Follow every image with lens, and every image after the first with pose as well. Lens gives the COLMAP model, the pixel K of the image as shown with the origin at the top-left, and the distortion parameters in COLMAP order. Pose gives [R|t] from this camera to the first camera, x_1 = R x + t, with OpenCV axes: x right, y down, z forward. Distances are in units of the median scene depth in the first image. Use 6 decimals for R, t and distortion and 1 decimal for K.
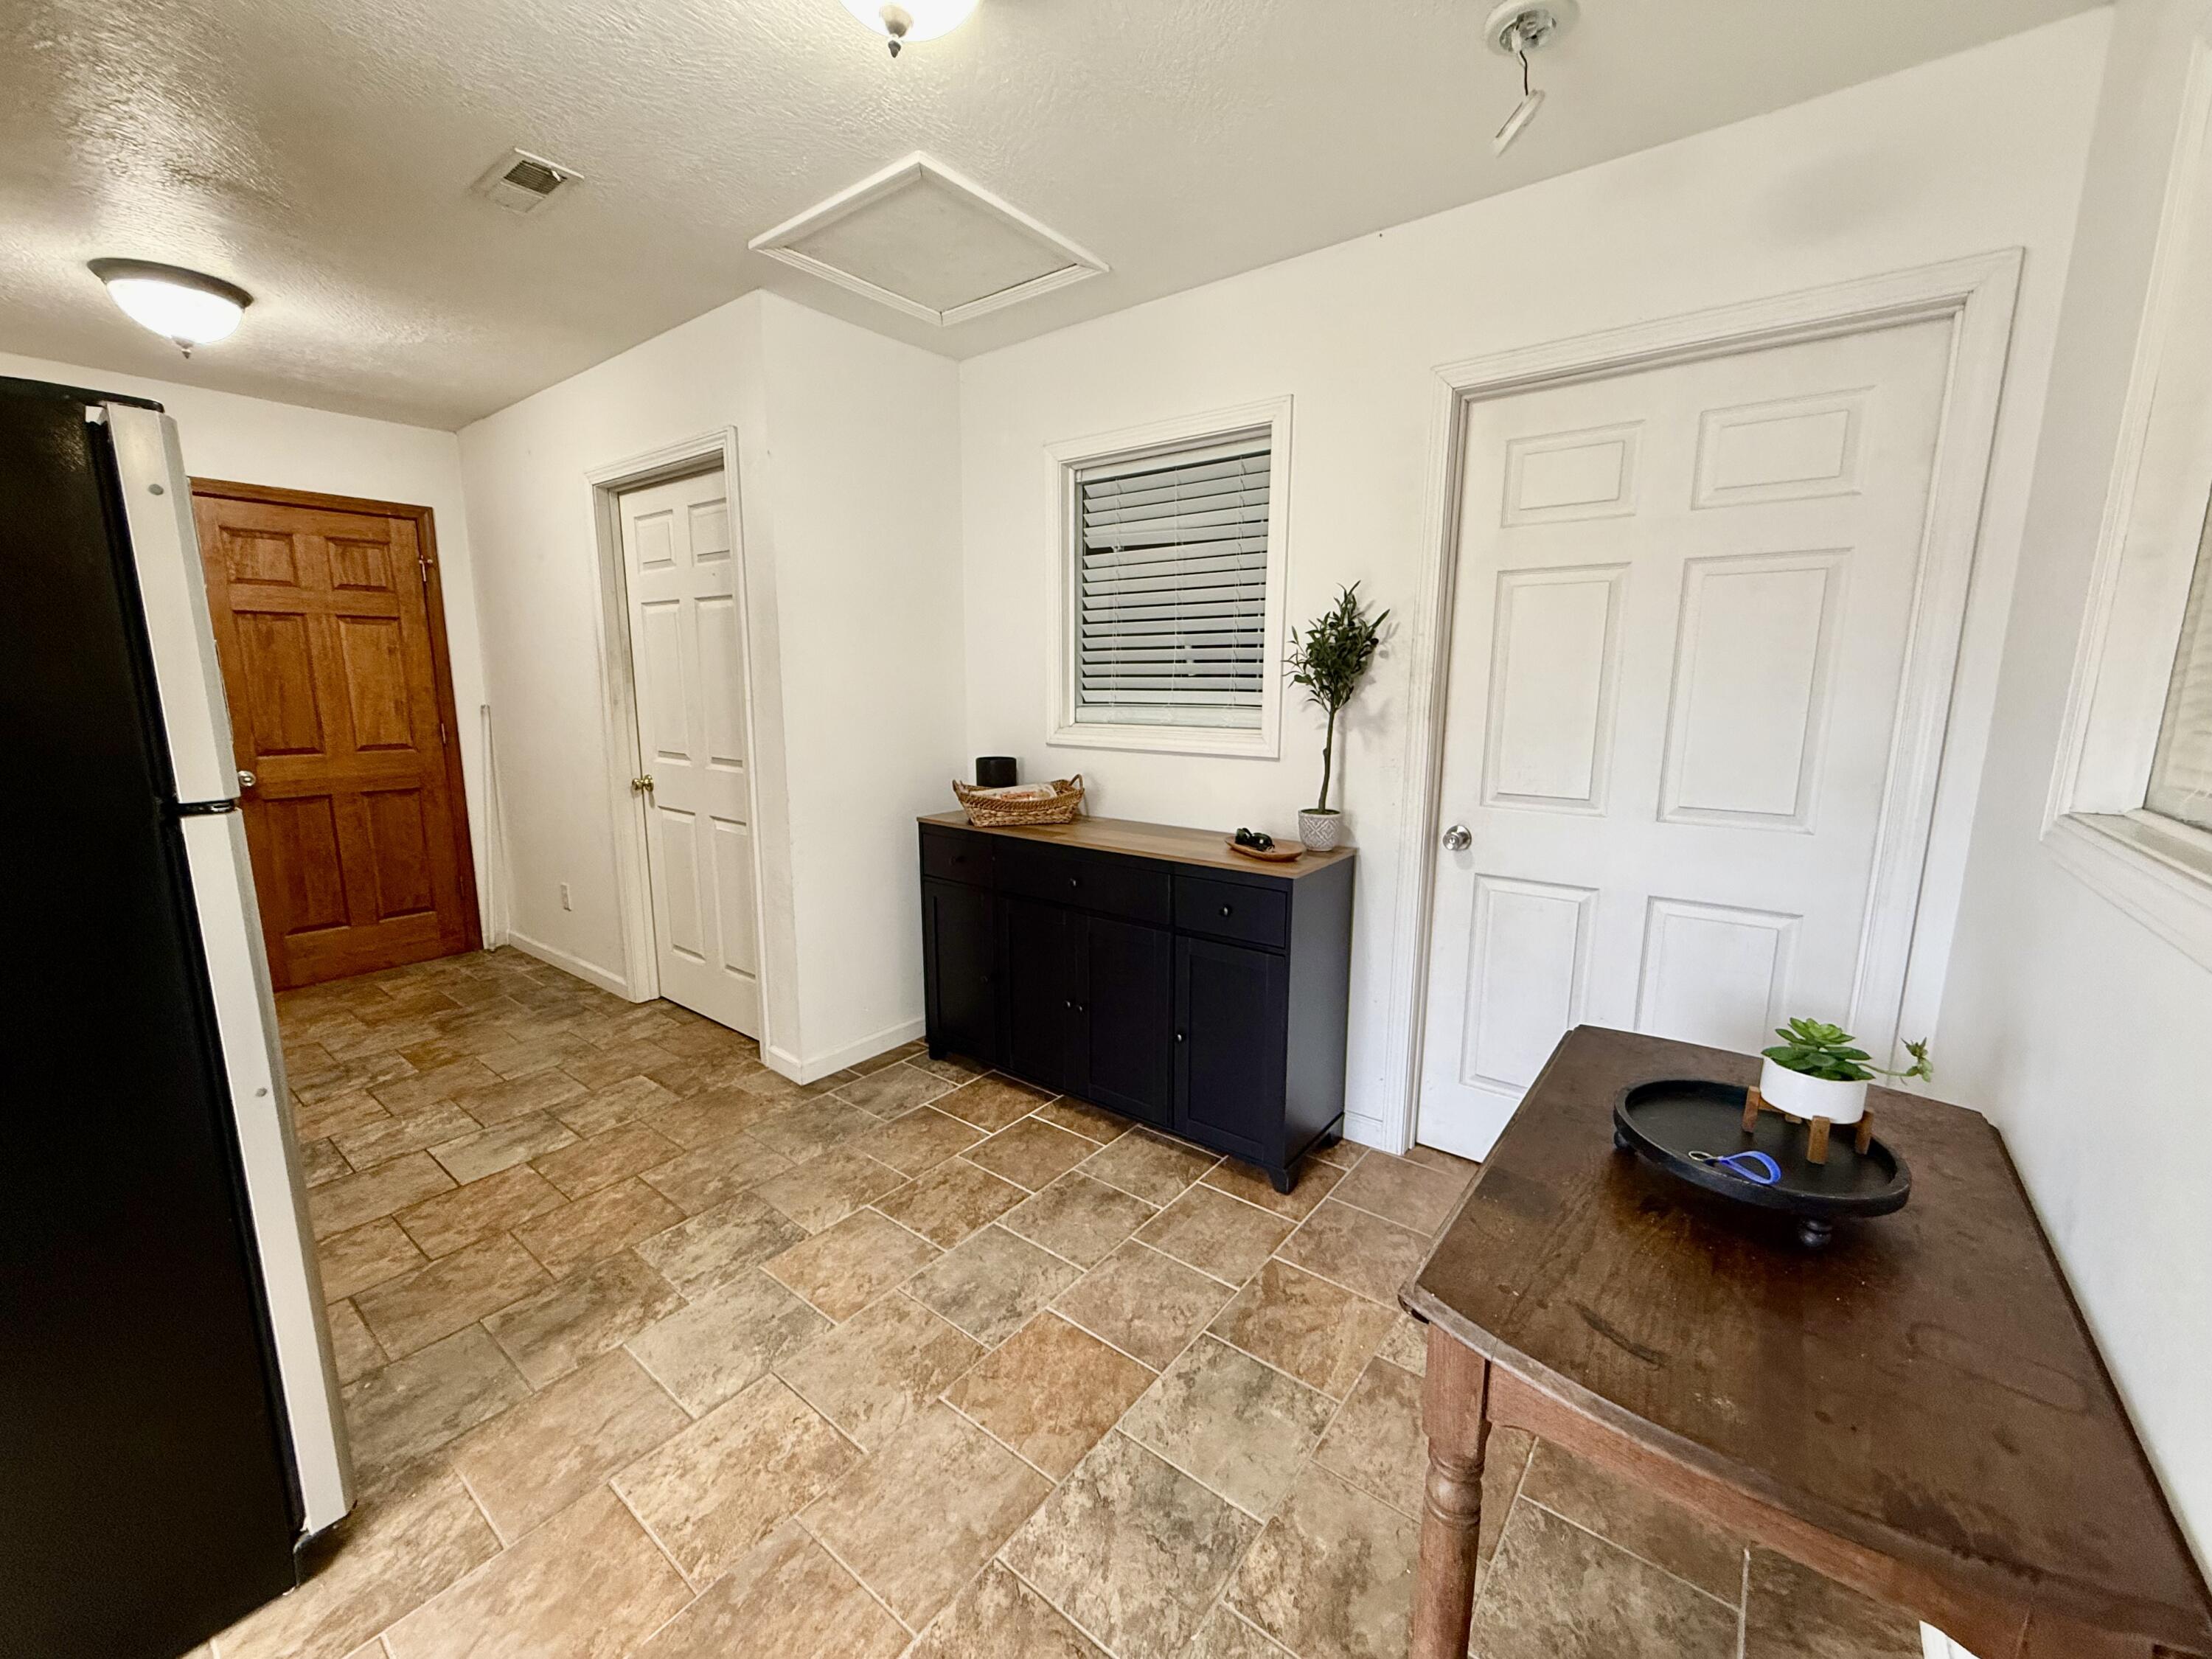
lens RADIAL K [[877.8, 0, 1102.8], [0, 877.8, 830.5], [0, 0, 1]] dist [-0.001114, 0.000559]
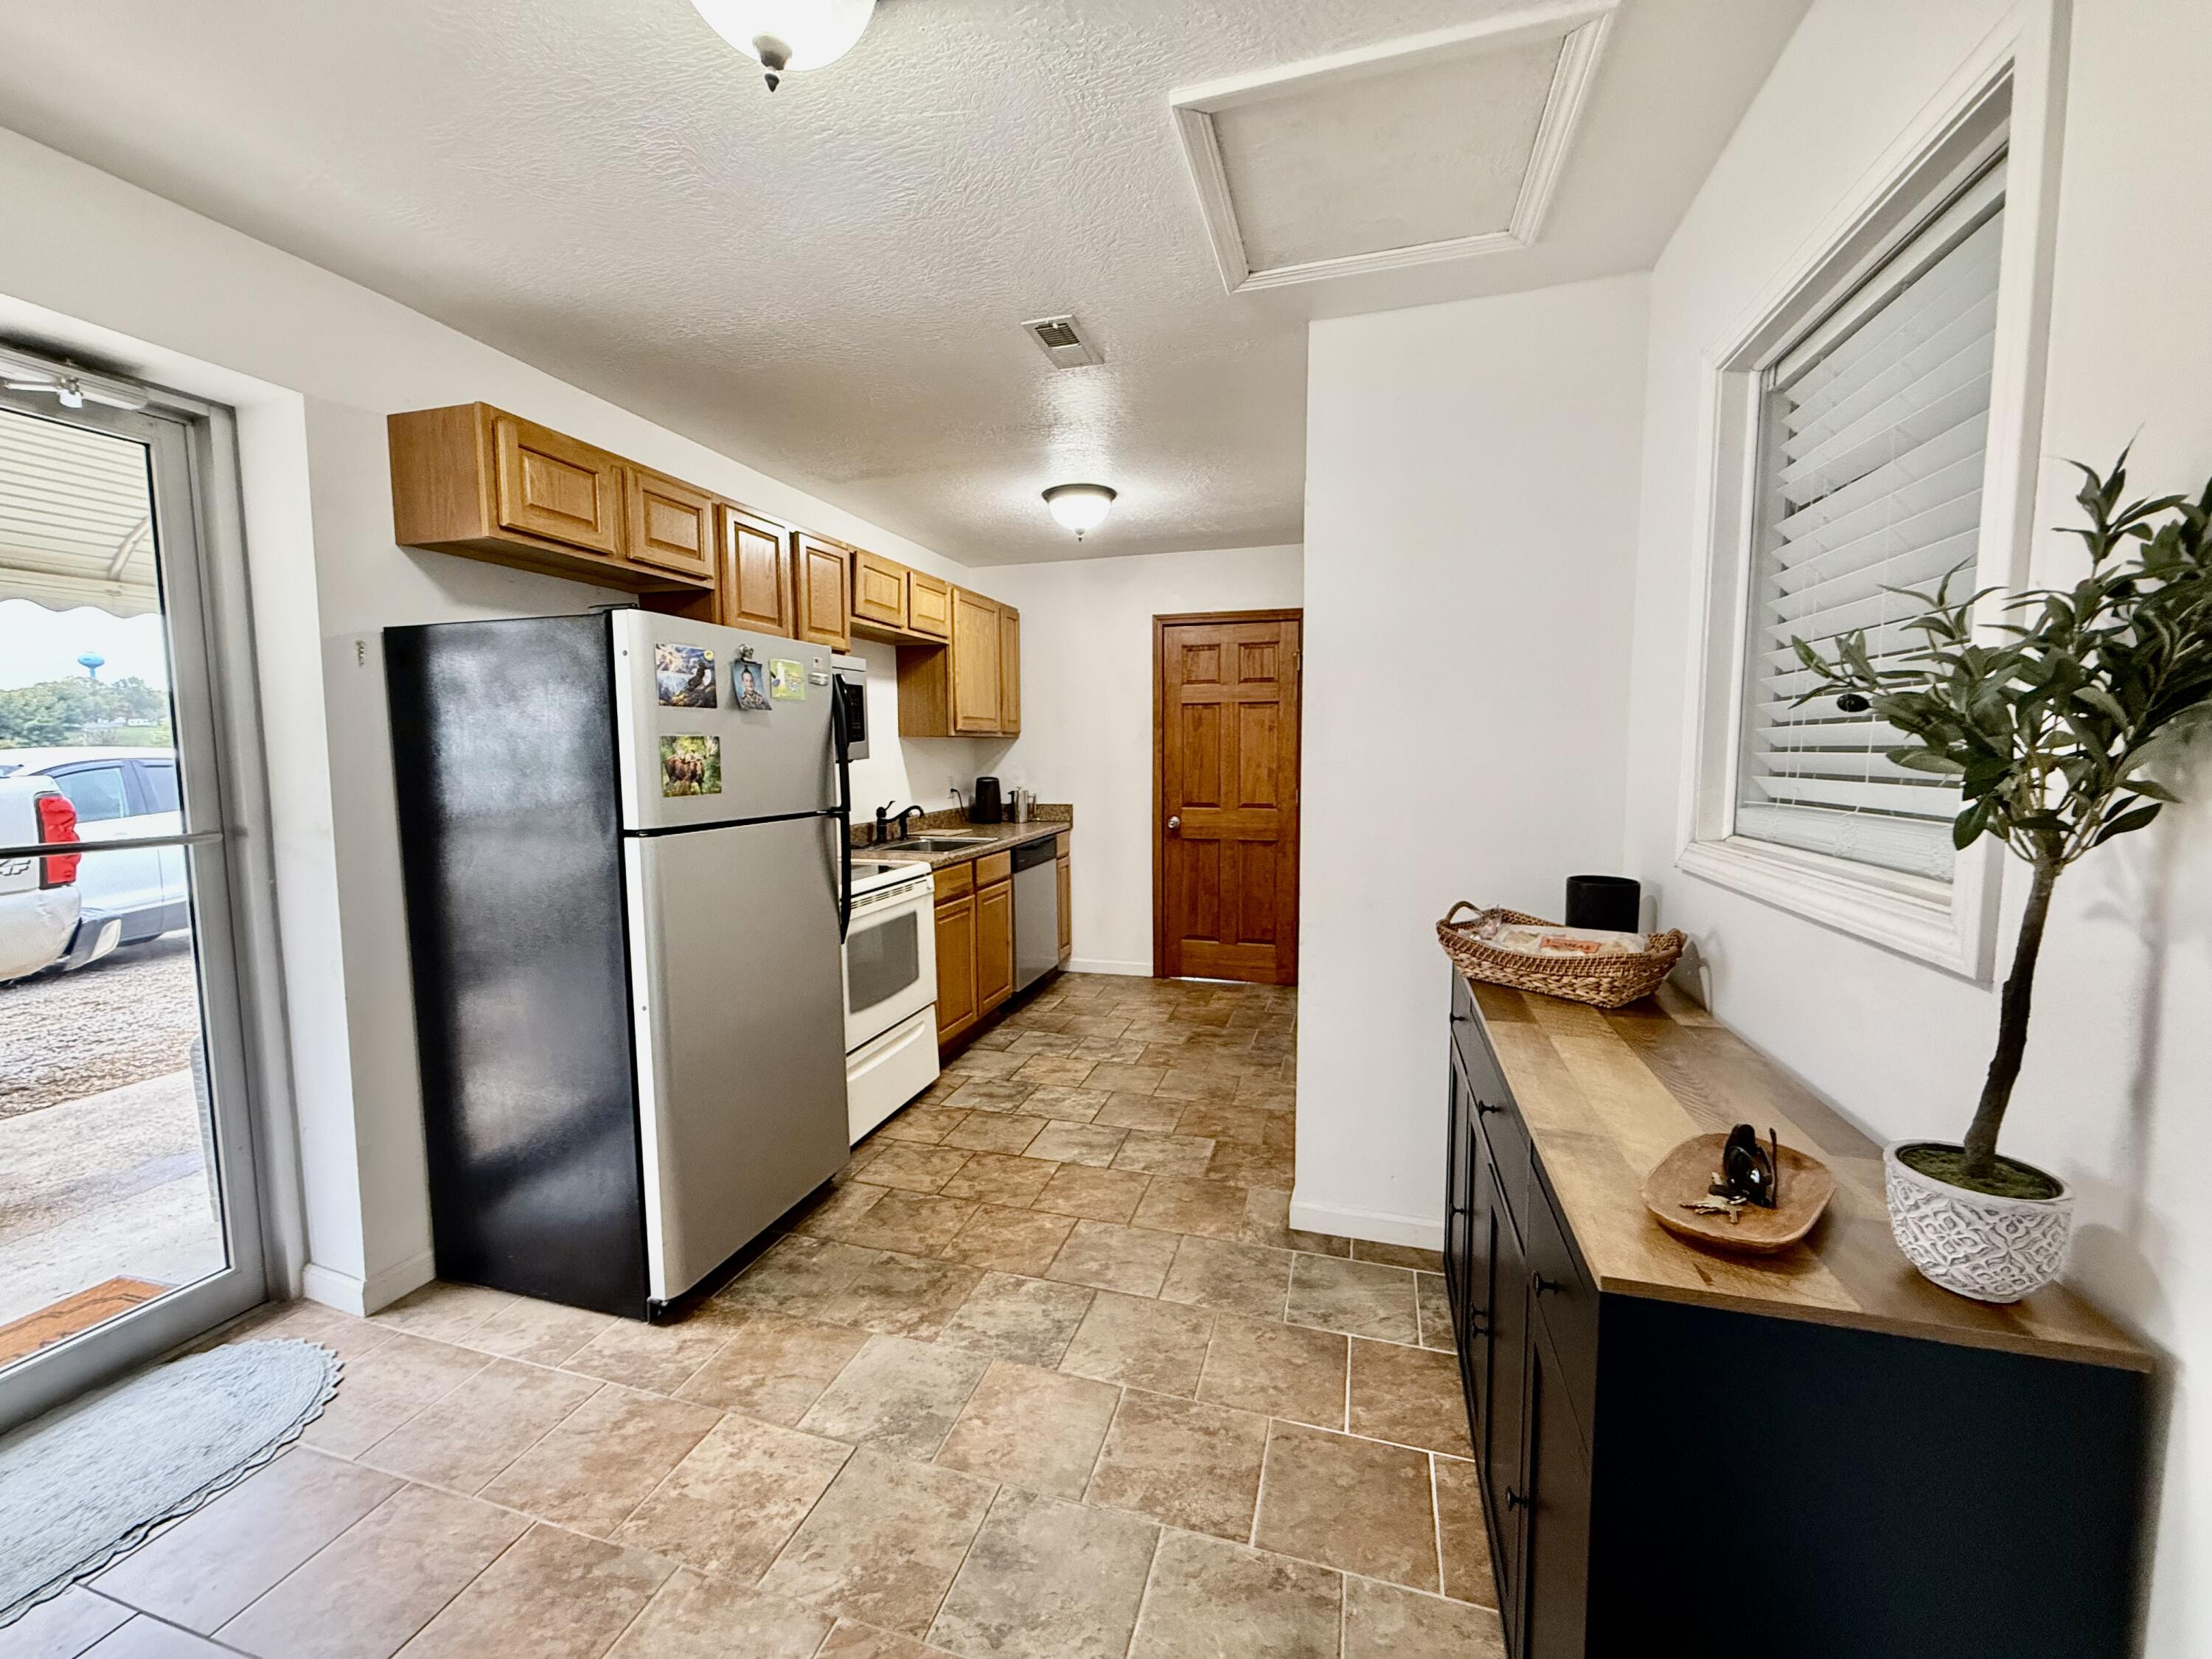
lens RADIAL K [[877.8, 0, 1102.2], [0, 877.8, 829.6], [0, 0, 1]] dist [-0.001114, 0.000559]
pose [[0.359435, 0.082194, -0.929543, 0.386489], [-0.152812, 0.987851, 0.028260, -0.095307], [0.920573, 0.131888, 0.367628, 0.522039]]
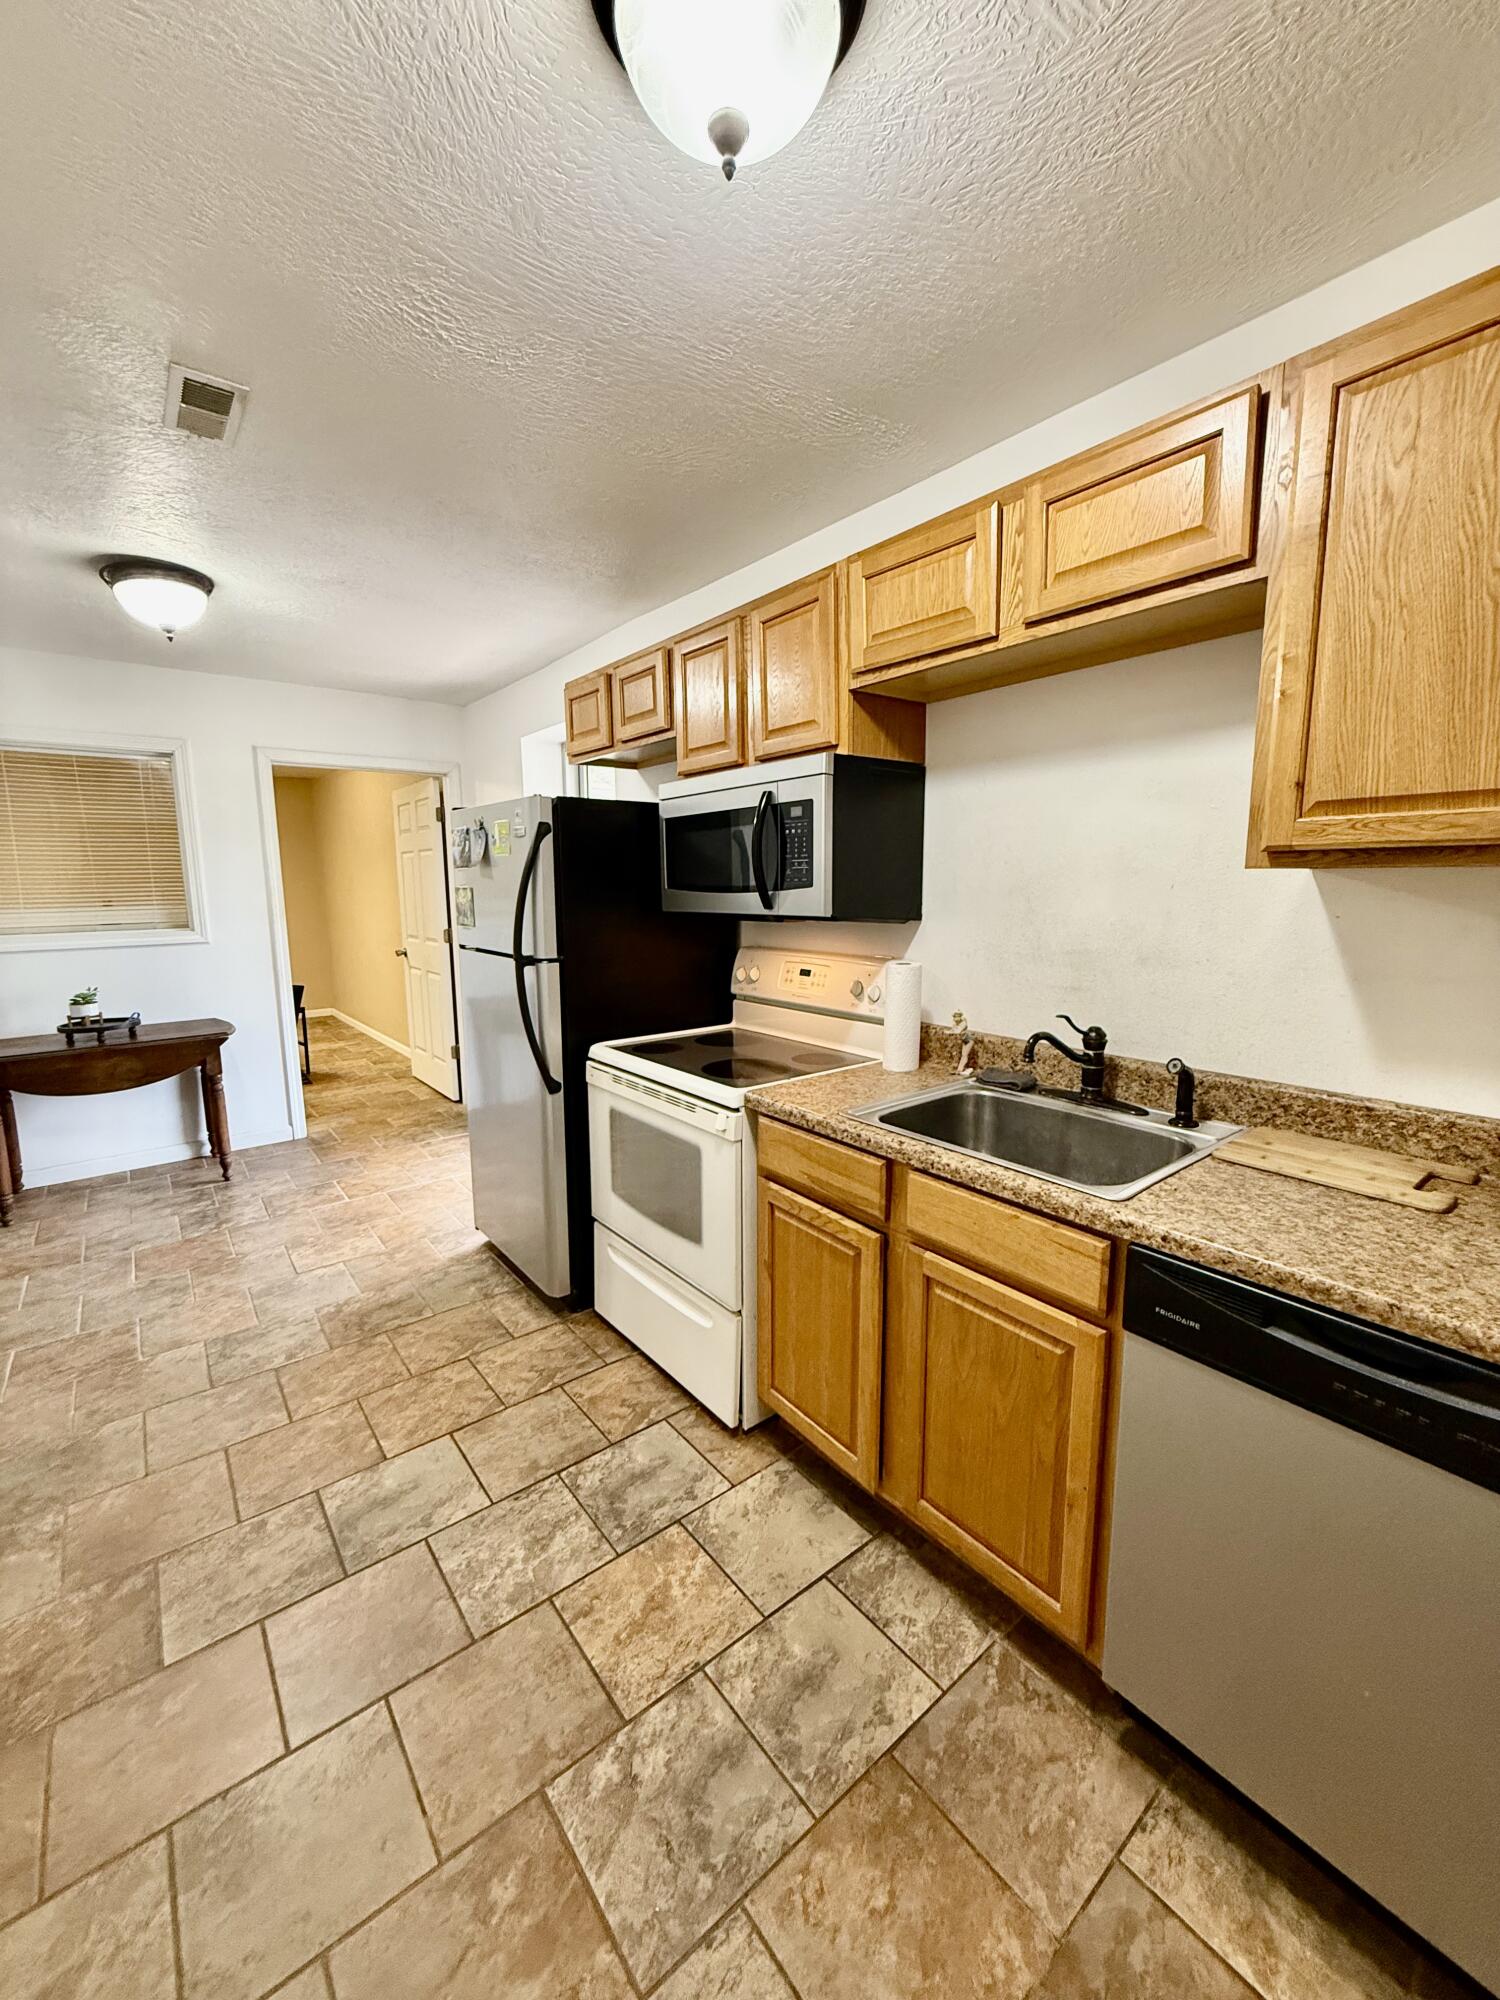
lens RADIAL K [[793.7, 0, 751.4], [0, 793.7, 995.5], [0, 0, 1]] dist [-0.001114, 0.000559]
pose [[-0.971843, -0.028846, 0.233856, -1.107017], [0.046225, 0.949854, 0.309260, -0.273998], [-0.231050, 0.311362, -0.921775, 1.403951]]
